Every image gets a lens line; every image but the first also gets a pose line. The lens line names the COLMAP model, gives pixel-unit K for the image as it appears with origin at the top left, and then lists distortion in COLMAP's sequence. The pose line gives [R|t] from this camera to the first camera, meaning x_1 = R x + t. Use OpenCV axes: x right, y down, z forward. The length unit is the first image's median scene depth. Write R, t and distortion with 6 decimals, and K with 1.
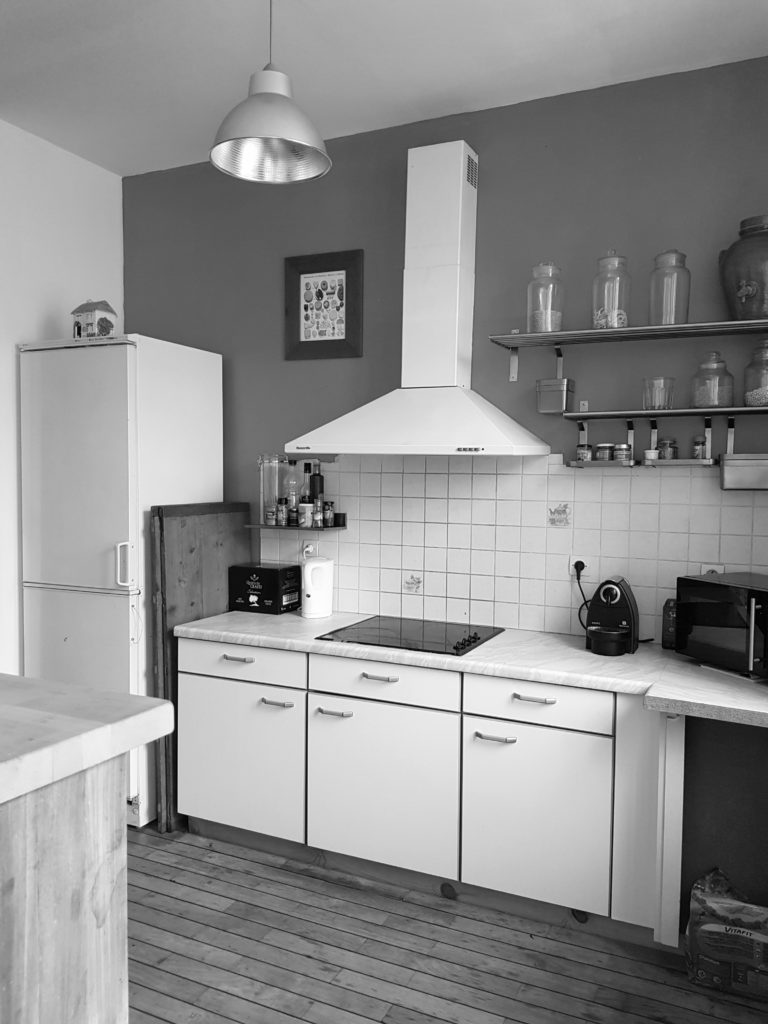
lens RADIAL K [[807.3, 0, 386.2], [0, 807.3, 520.4], [0, 0, 1]] dist [0.004555, -0.011397]
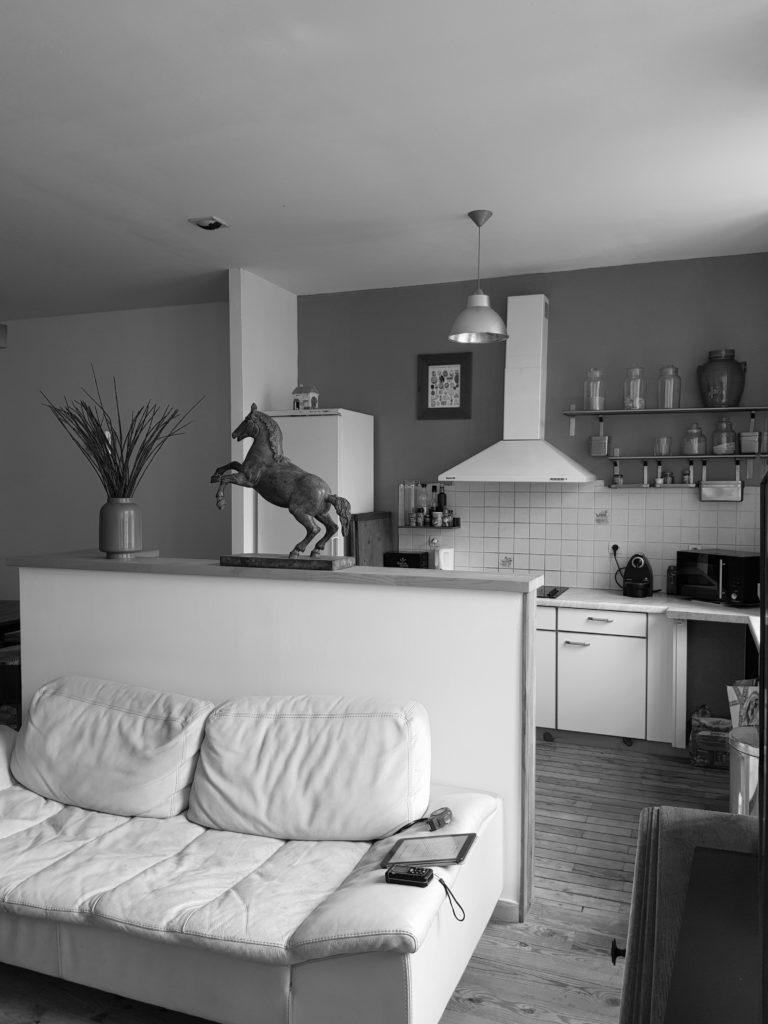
lens RADIAL K [[779.2, 0, 384.0], [0, 779.2, 512.0], [0, 0, 1]] dist [-0.002609, -0.002800]
pose [[0.999121, -0.010806, 0.040491, -0.301063], [0.011677, 0.999705, -0.021320, 0.011963], [-0.040248, 0.021774, 0.998952, -0.584998]]
